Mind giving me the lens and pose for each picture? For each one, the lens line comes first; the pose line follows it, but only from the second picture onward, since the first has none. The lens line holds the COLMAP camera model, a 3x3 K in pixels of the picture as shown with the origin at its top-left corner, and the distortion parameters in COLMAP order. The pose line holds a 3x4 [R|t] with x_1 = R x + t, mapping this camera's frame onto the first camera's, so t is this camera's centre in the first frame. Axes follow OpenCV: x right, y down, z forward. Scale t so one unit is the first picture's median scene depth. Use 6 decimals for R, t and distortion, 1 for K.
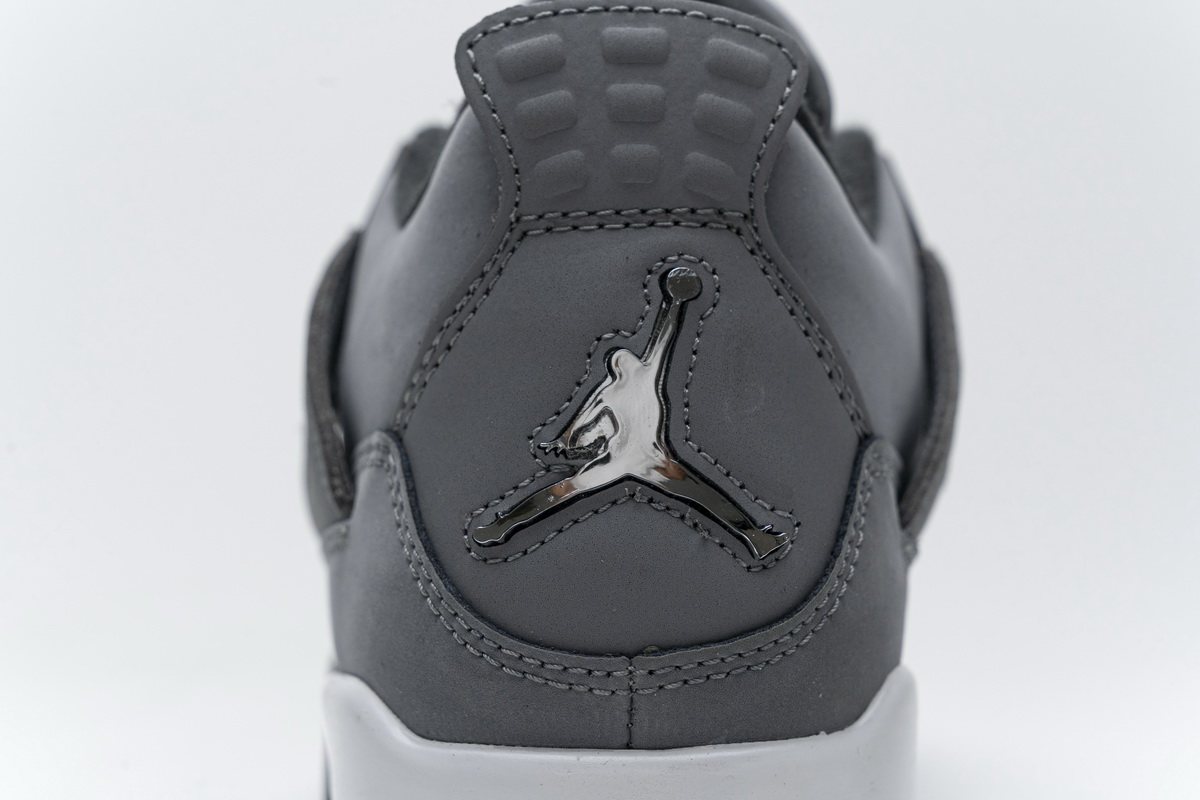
lens RADIAL K [[2320.0, 0, 600.0], [0, 2320.0, 400.0], [0, 0, 1]] dist [-0.008878, -0.045035]
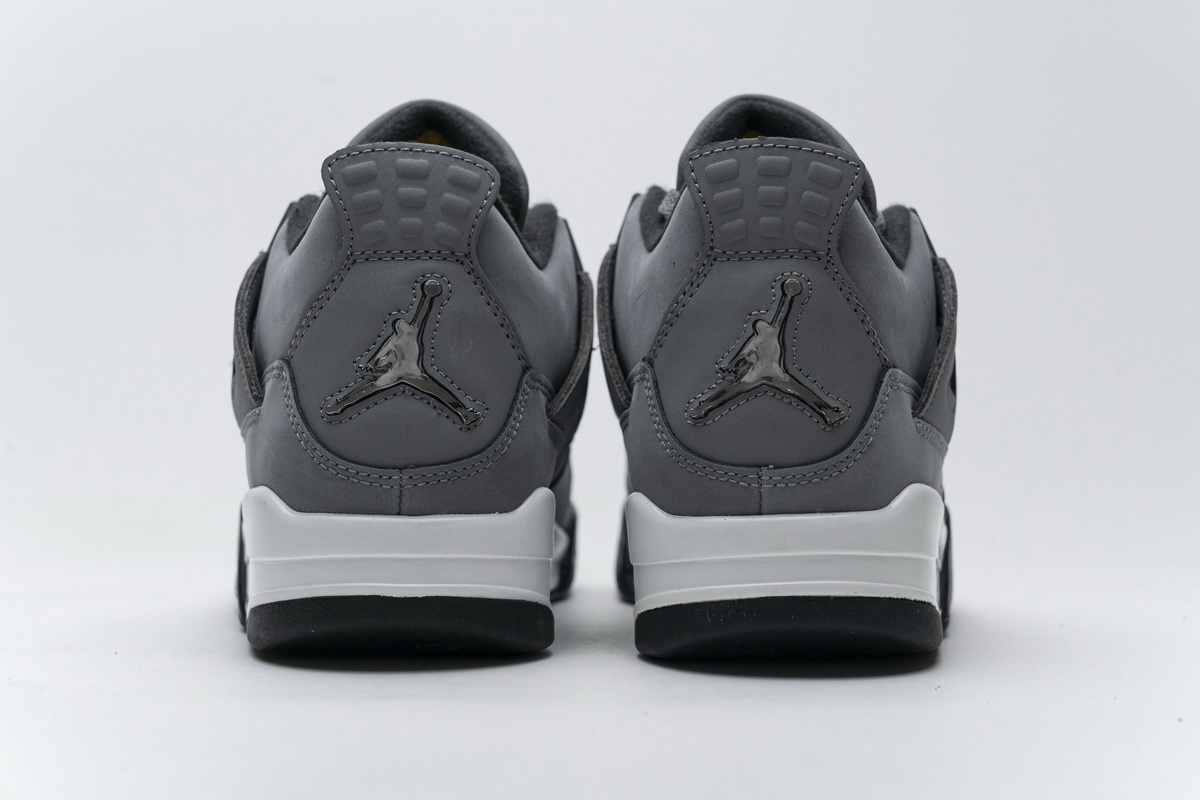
lens RADIAL K [[2320.0, 0, 600.0], [0, 2320.0, 400.0], [0, 0, 1]] dist [-0.008878, -0.045035]
pose [[0.997931, 0.023738, 0.059749, 0.062248], [-0.023732, 0.999718, -0.000802, 0.044884], [-0.059751, -0.000618, 0.998213, -1.013881]]
